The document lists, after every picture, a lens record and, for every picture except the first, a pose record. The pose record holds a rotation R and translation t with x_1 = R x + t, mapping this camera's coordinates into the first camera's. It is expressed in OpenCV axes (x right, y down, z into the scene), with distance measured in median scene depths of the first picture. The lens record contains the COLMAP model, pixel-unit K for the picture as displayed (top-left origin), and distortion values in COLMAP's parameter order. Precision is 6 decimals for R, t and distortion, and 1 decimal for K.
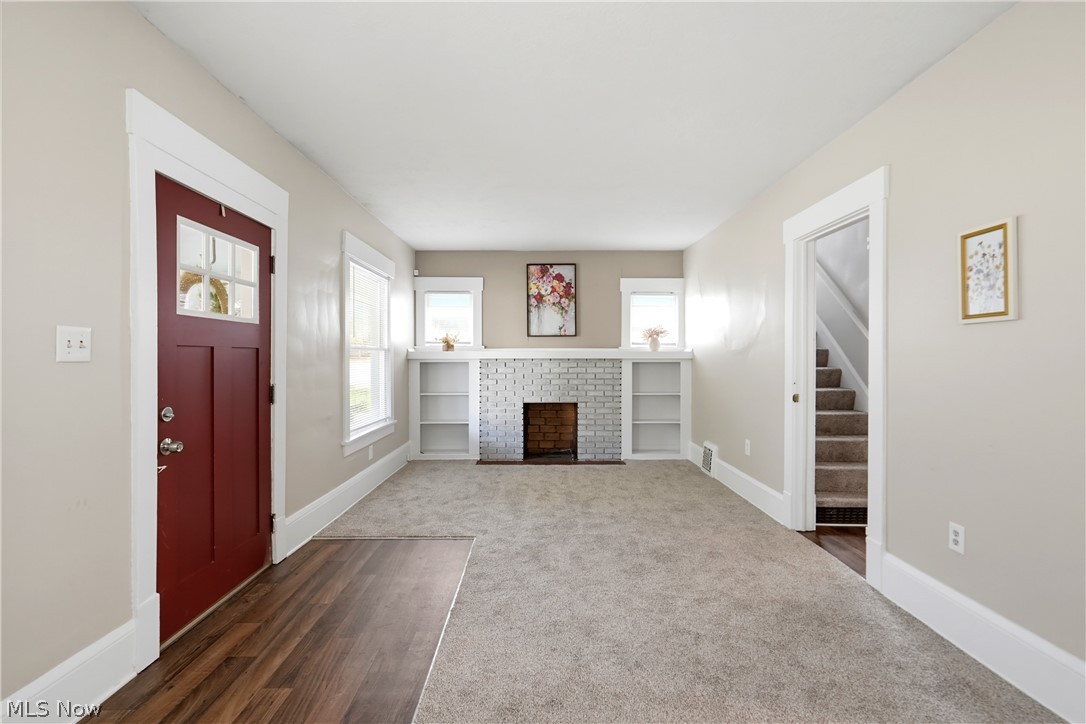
lens RADIAL K [[496.0, 0, 543.0], [0, 496.0, 362.0], [0, 0, 1]] dist [-0.001928, 0.001033]
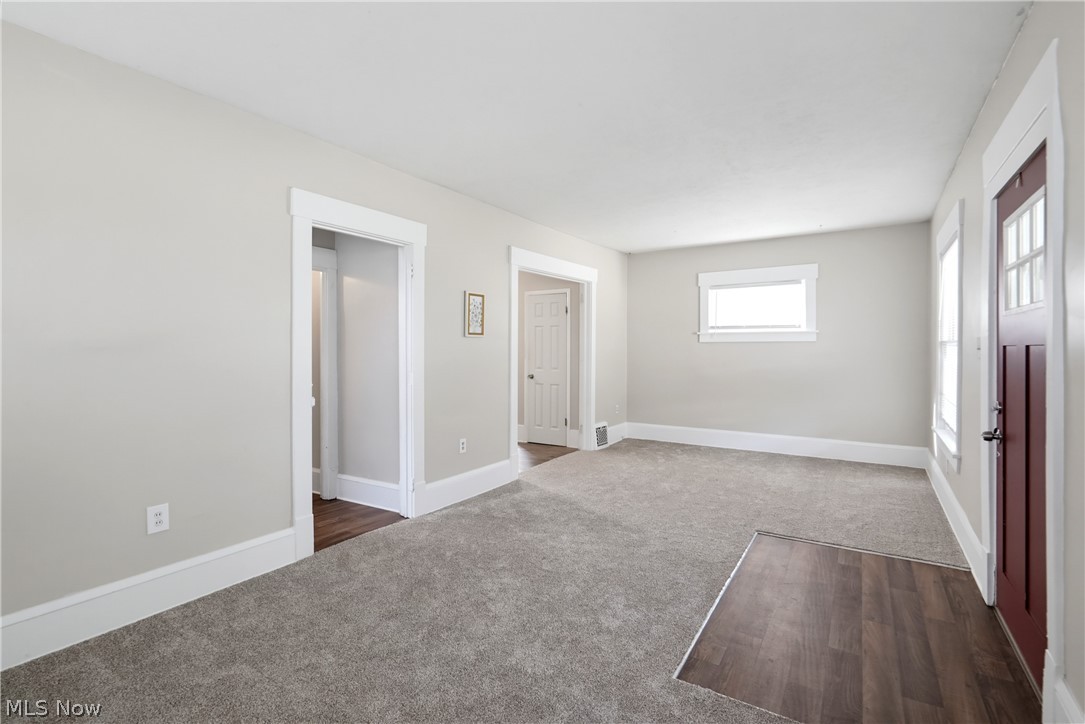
lens RADIAL K [[500.8, 0, 542.2], [0, 500.8, 370.9], [0, 0, 1]] dist [-0.001138, 0.000213]
pose [[-0.835214, -0.021455, 0.549506, -0.225640], [0.007797, 0.998676, 0.050845, -0.017629], [-0.549870, 0.046751, -0.833941, 1.098238]]
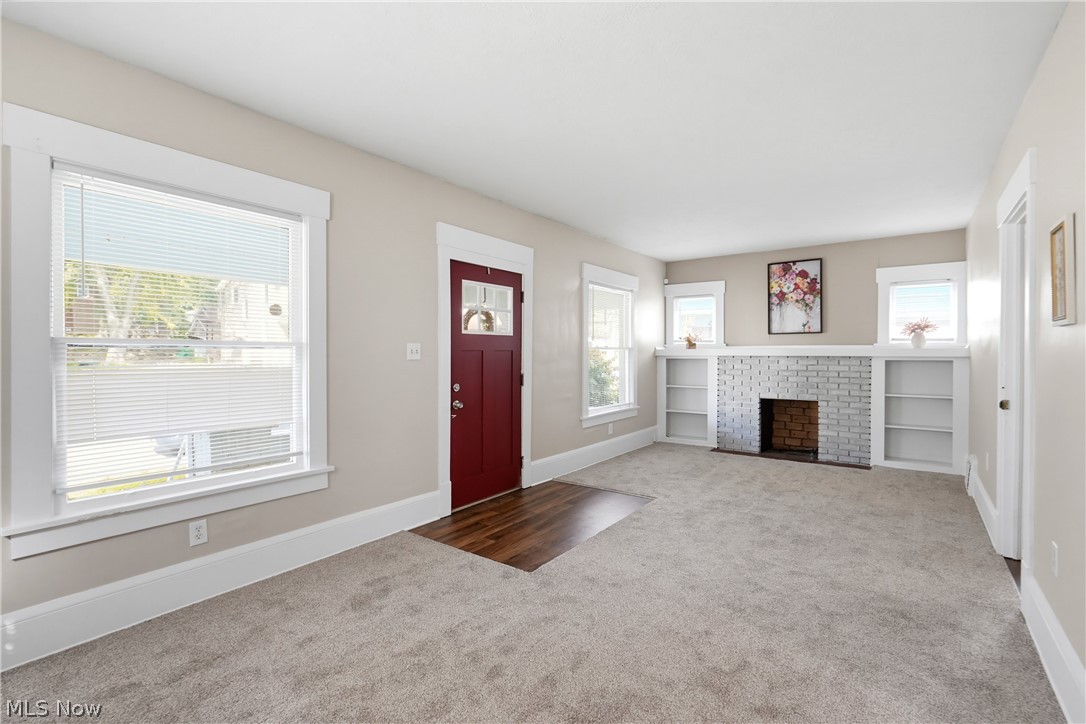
lens RADIAL K [[497.8, 0, 546.6], [0, 497.8, 357.4], [0, 0, 1]] dist [-0.003195, -0.000003]
pose [[0.802504, 0.006159, -0.596615, 0.278974], [-0.003872, 0.999979, 0.005115, -0.008736], [0.596634, -0.001794, 0.802512, -0.133307]]
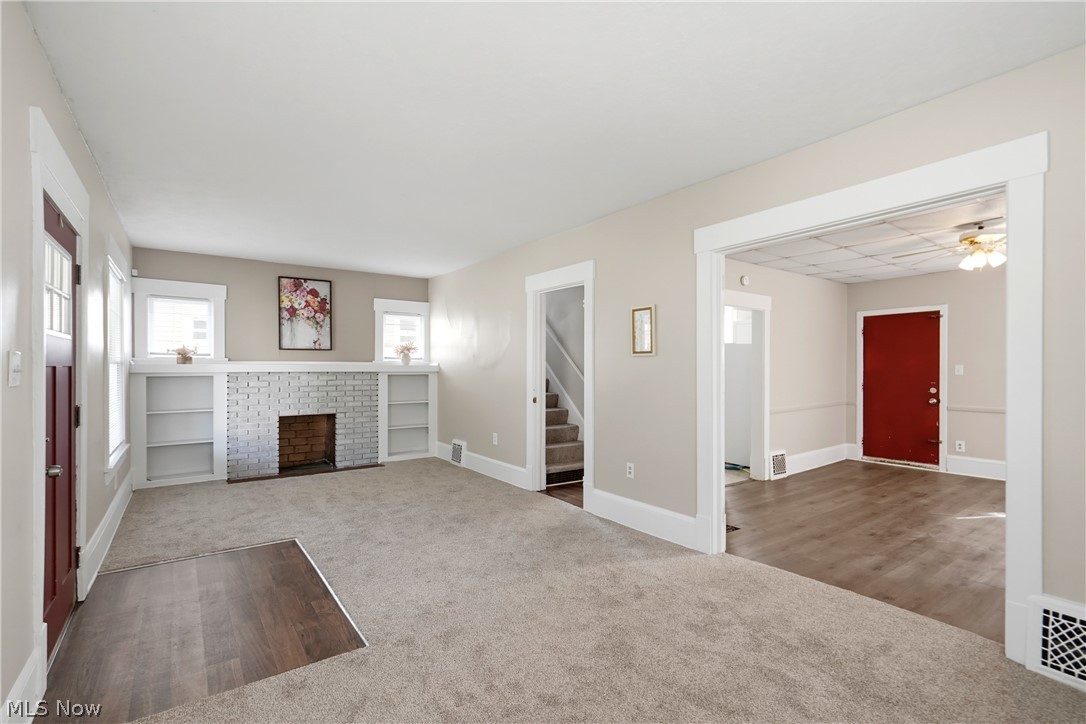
lens RADIAL K [[501.3, 0, 542.7], [0, 501.3, 370.9], [0, 0, 1]] dist [-0.001138, 0.000213]
pose [[0.816227, -0.002533, 0.577726, -0.233576], [0.002525, 0.999996, 0.000818, -0.010412], [-0.577726, 0.000791, 0.816230, -0.156031]]
